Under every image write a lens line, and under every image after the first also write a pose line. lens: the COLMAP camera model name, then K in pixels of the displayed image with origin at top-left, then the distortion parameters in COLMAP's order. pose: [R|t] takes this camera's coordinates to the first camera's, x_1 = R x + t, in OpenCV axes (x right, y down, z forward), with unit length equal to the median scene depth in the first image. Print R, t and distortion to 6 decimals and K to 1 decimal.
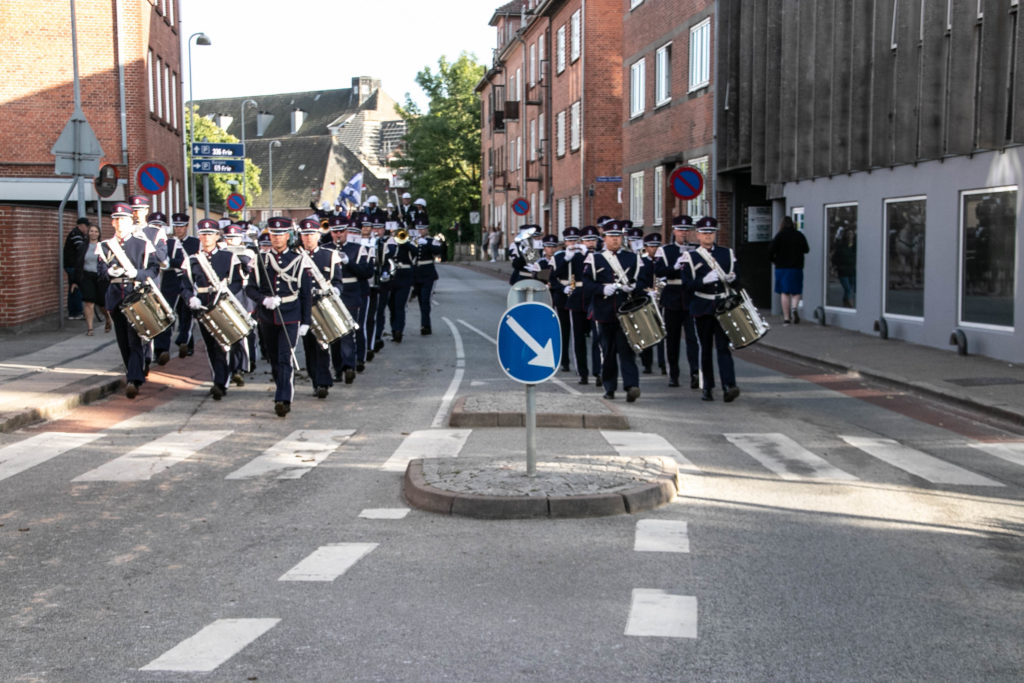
lens RADIAL K [[1829.6, 0, 514.4], [0, 1829.6, 383.2], [0, 0, 1]] dist [0.280700, 0.313887]
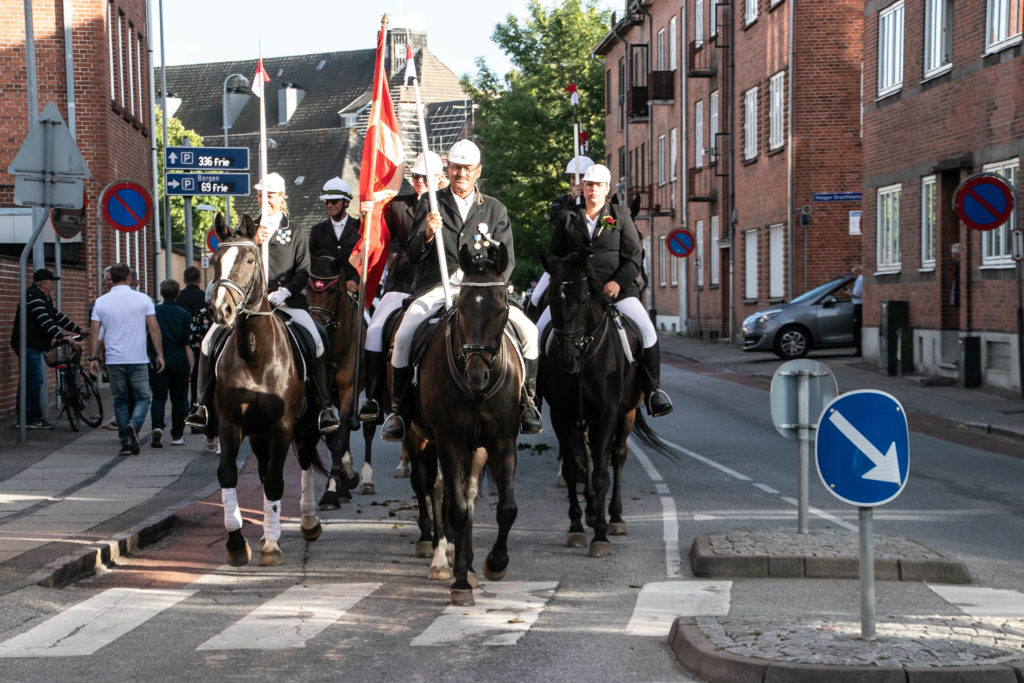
lens RADIAL K [[3072.7, 0, 506.2], [0, 3072.7, 395.9], [0, 0, 1]] dist [0.899889, 1.803945]
pose [[0.999137, -0.005800, -0.041139, -0.015408], [0.003918, 0.998949, -0.045671, 0.002331], [0.041361, 0.045471, 0.998109, -0.038484]]
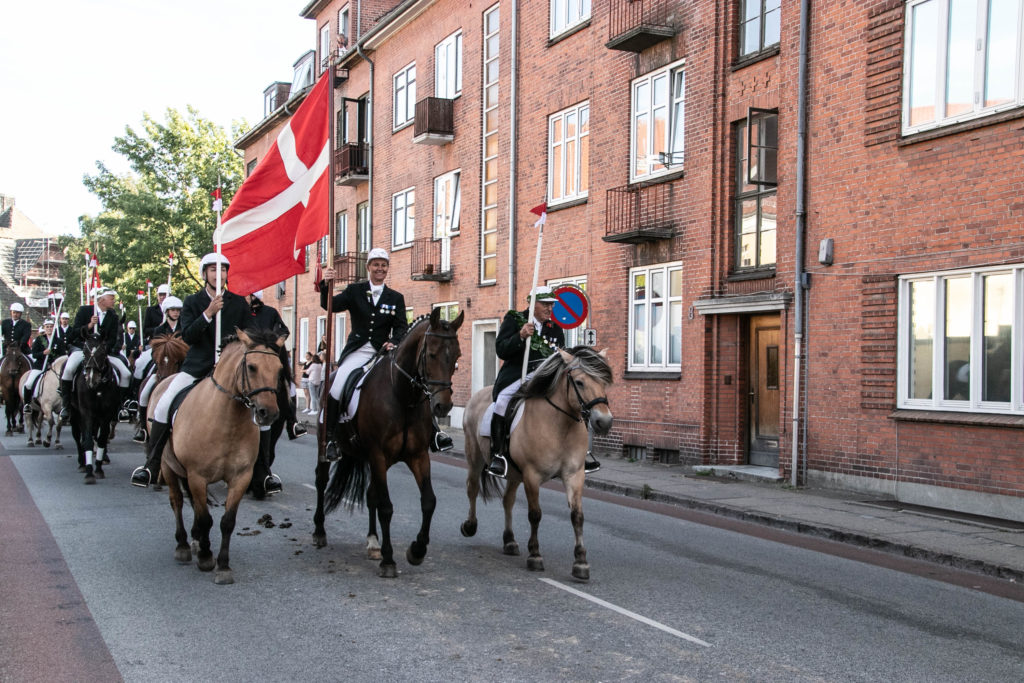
lens RADIAL K [[1341.5, 0, 427.6], [0, 1341.5, 343.1], [0, 0, 1]] dist [0.088946, 0.019208]
pose [[0.968610, 0.021944, 0.247616, -0.122352], [0.001316, 0.995630, -0.093381, -0.076006], [-0.248583, 0.090775, 0.964348, 0.901175]]
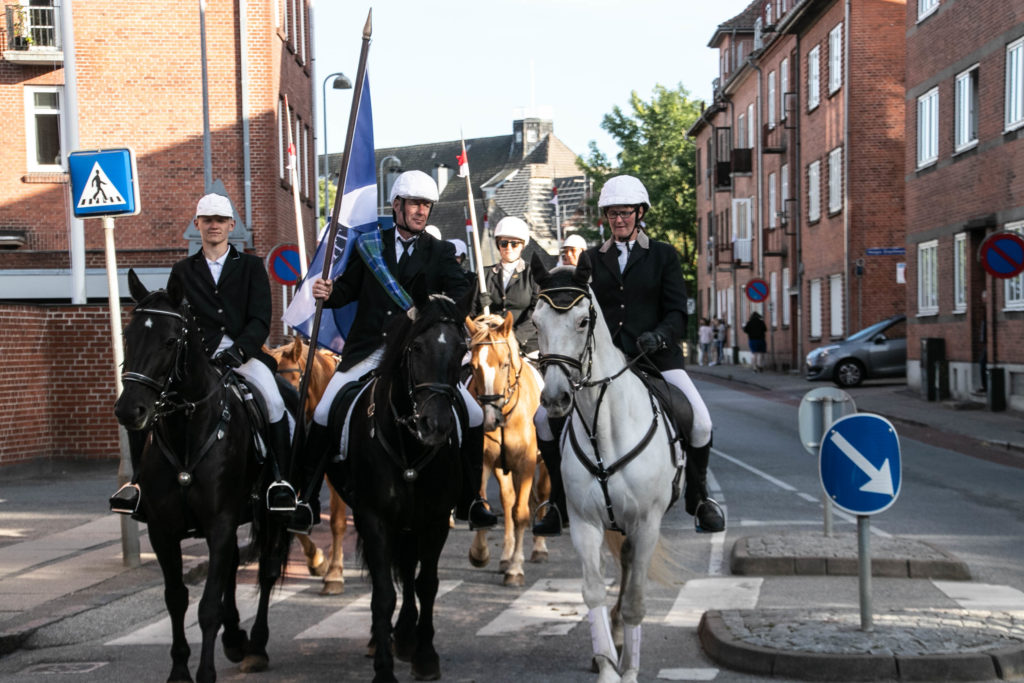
lens RADIAL K [[2537.5, 0, 518.3], [0, 2537.5, 378.8], [0, 0, 1]] dist [0.616135, 1.264852]
pose [[0.996504, -0.011952, -0.082681, -0.009392], [0.006850, 0.998071, -0.061711, 0.001833], [0.083259, 0.060929, 0.994664, -0.028150]]
